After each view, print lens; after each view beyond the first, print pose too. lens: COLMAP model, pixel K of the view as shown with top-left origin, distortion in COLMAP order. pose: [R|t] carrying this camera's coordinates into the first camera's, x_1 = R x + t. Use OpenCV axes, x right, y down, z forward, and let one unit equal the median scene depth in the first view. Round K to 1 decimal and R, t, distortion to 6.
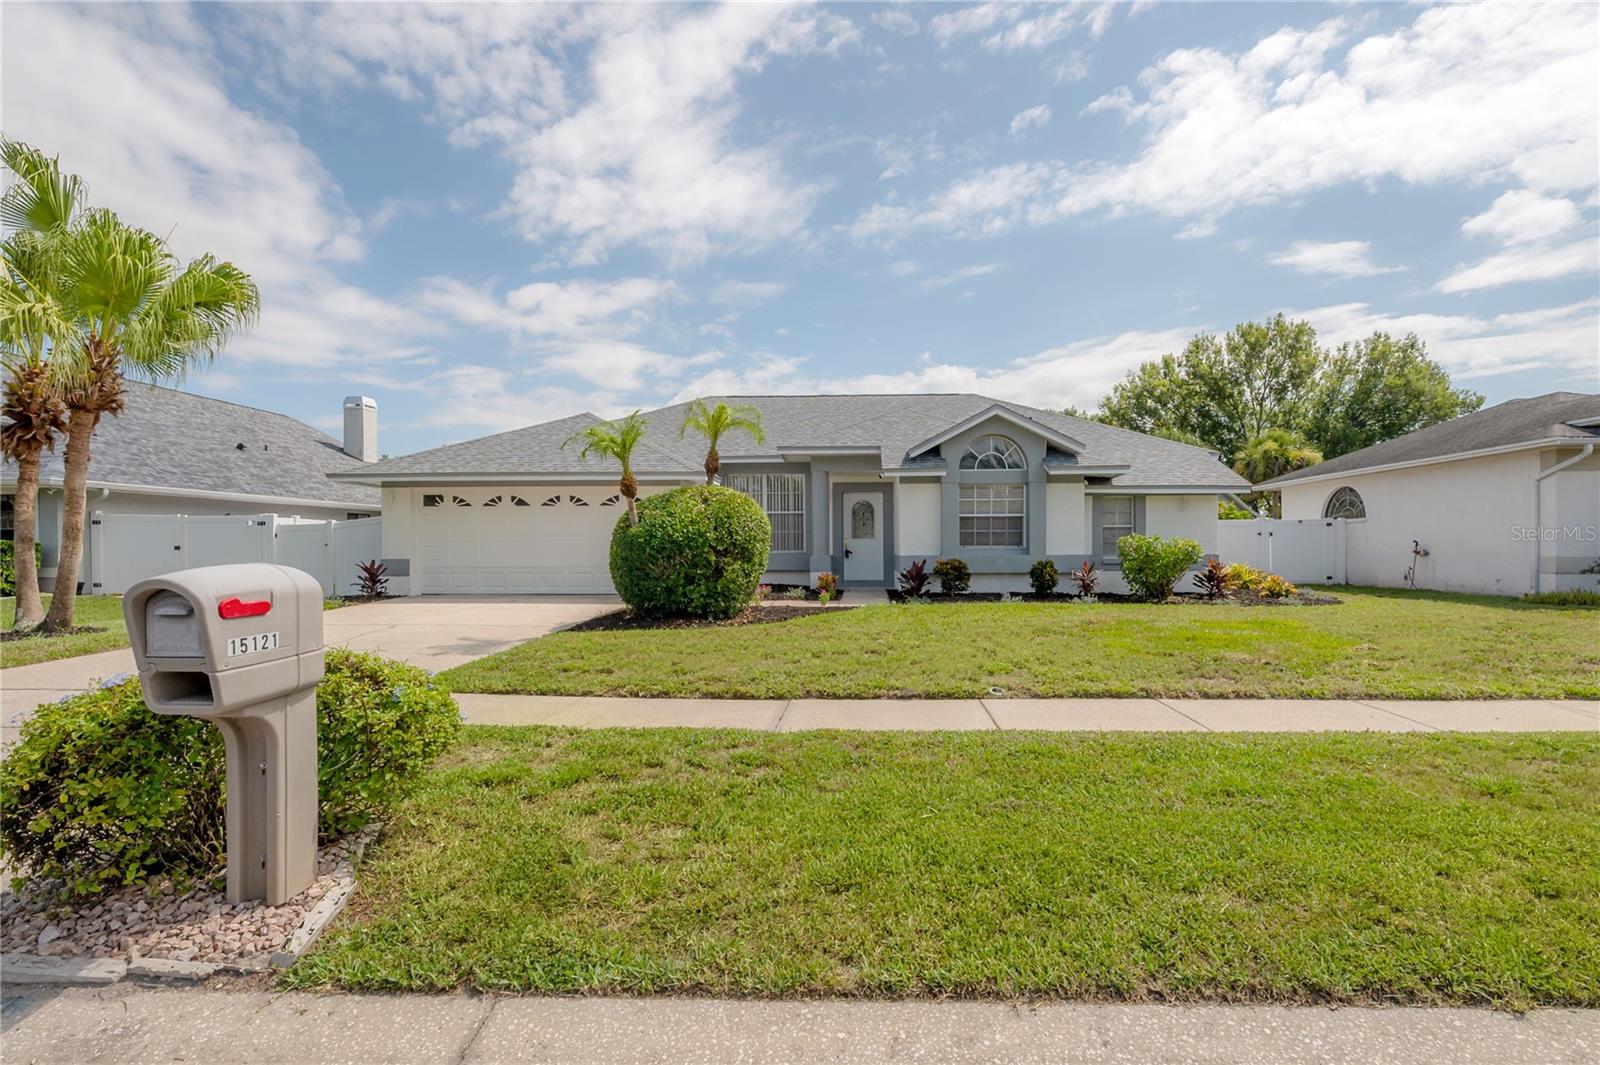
lens RADIAL K [[731.1, 0, 788.6], [0, 731.1, 570.2], [0, 0, 1]] dist [-0.004884, 0.001228]
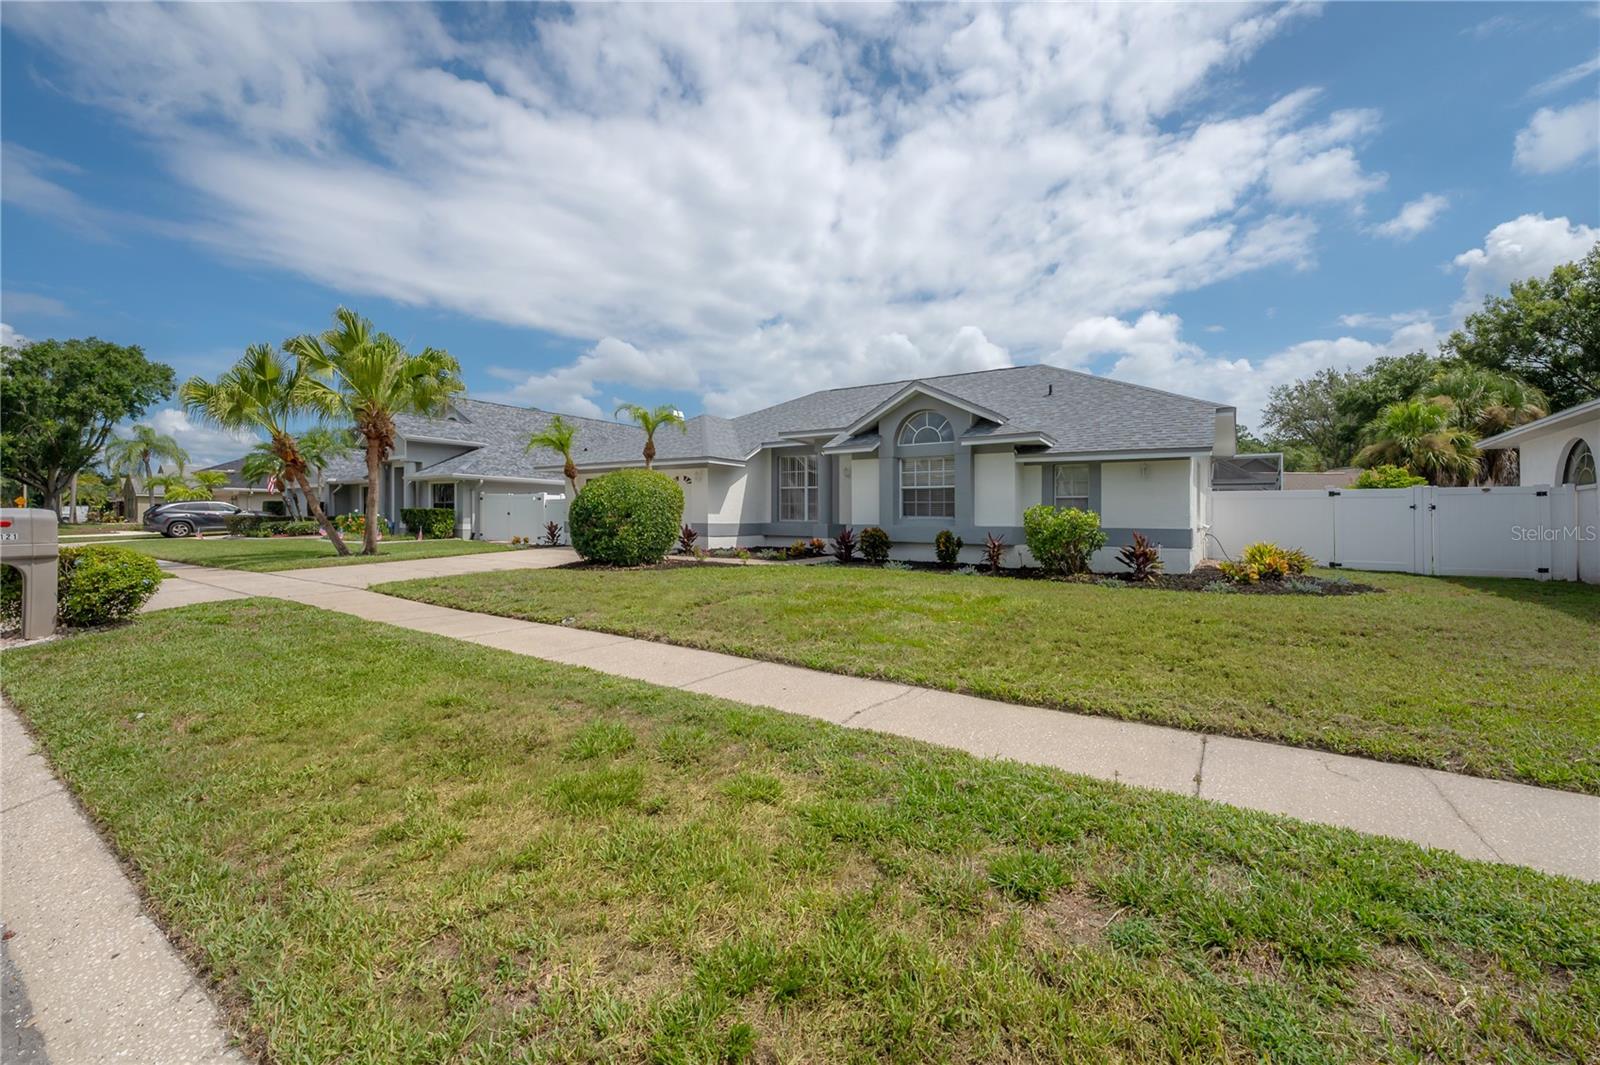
lens RADIAL K [[676.2, 0, 841.1], [0, 676.2, 517.9], [0, 0, 1]] dist [-0.007414, 0.002432]
pose [[0.836497, 0.010861, -0.547864, 0.518105], [-0.032249, 0.999046, -0.029433, 0.000465], [0.547022, 0.042289, 0.836050, 0.097810]]
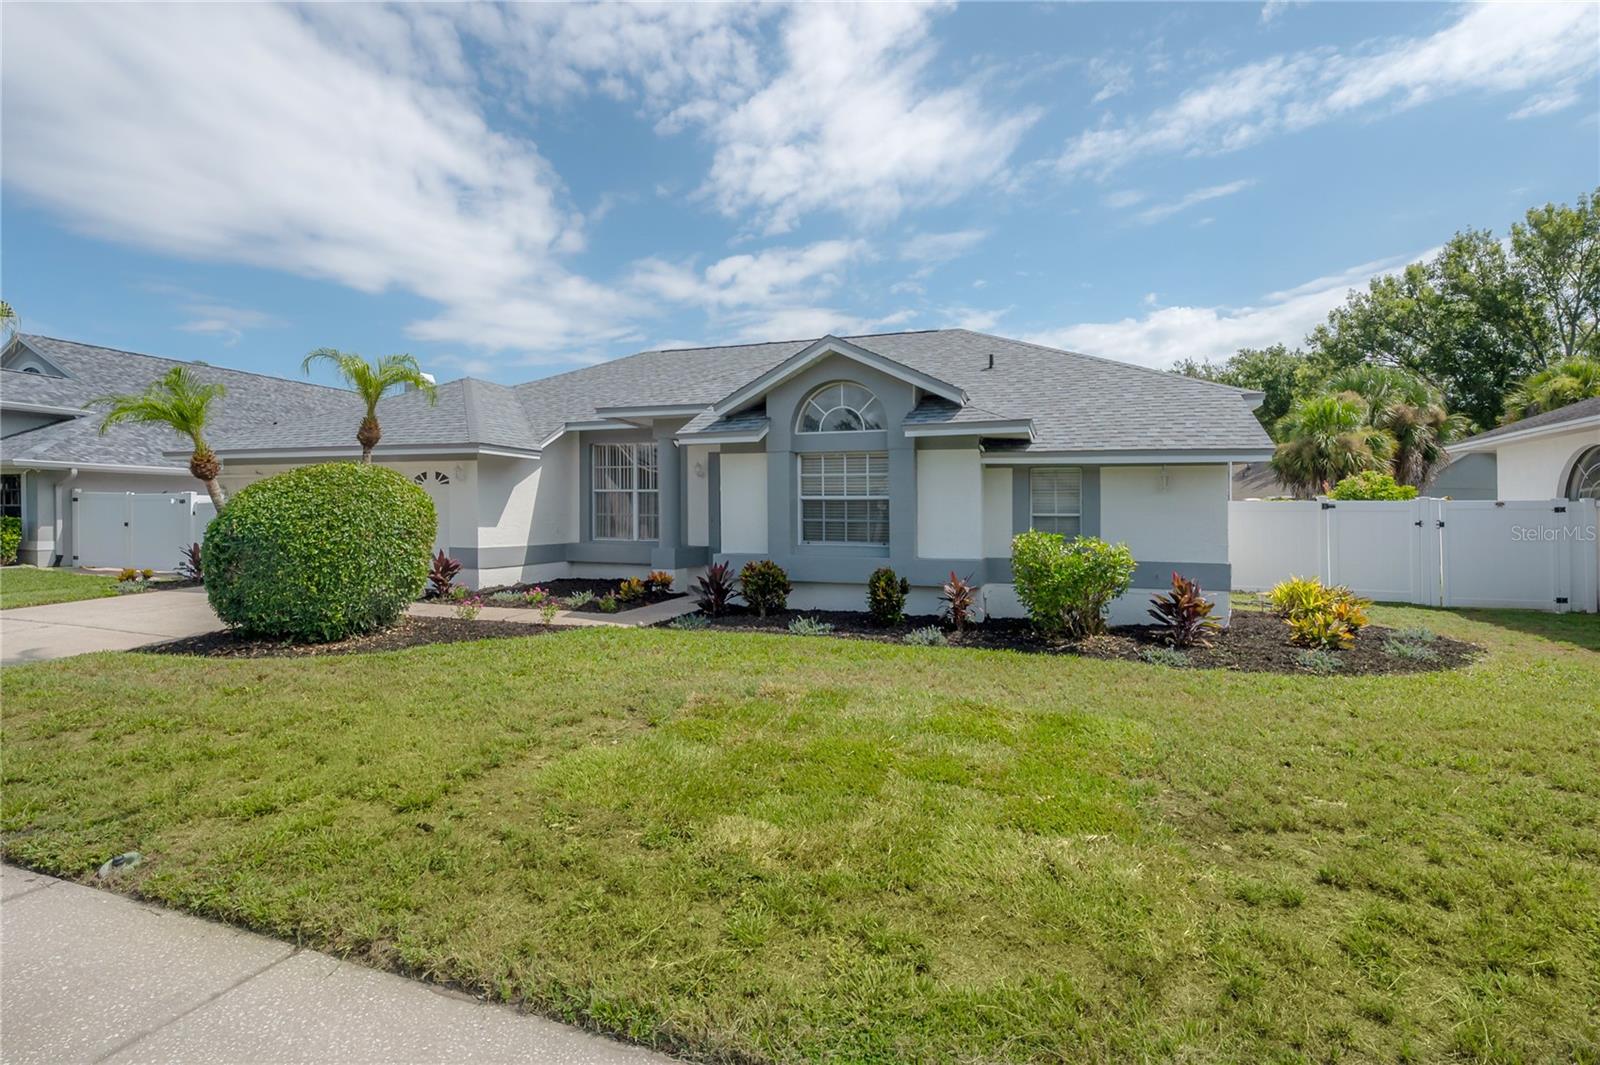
lens RADIAL K [[731.1, 0, 833.1], [0, 731.1, 518.9], [0, 0, 1]] dist [-0.004884, 0.001228]
pose [[0.951510, 0.013830, -0.307306, 0.353728], [-0.020528, 0.999617, -0.018573, -0.031619], [0.306932, 0.023981, 0.951429, 0.255371]]
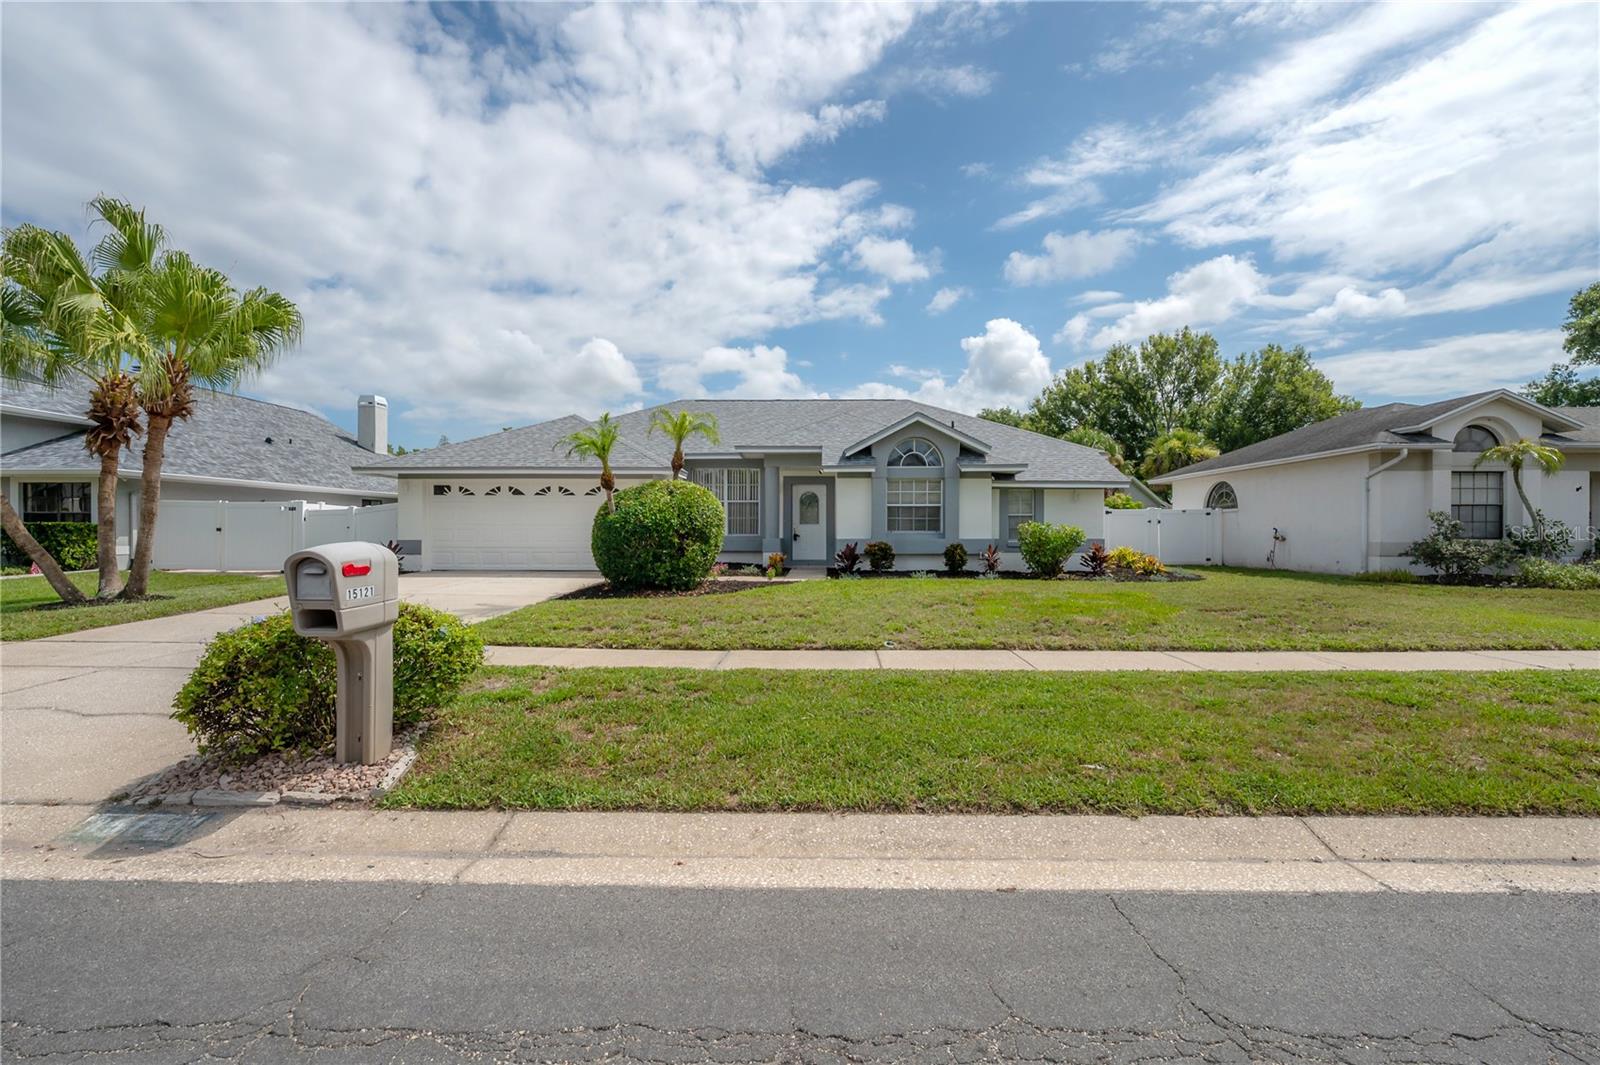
lens RADIAL K [[676.2, 0, 769.1], [0, 676.2, 554.7], [0, 0, 1]] dist [-0.007414, 0.002432]
pose [[0.999919, 0.004636, 0.011854, 0.021121], [-0.004694, 0.999977, 0.004911, 0.000872], [-0.011831, -0.004966, 0.999918, -0.073582]]
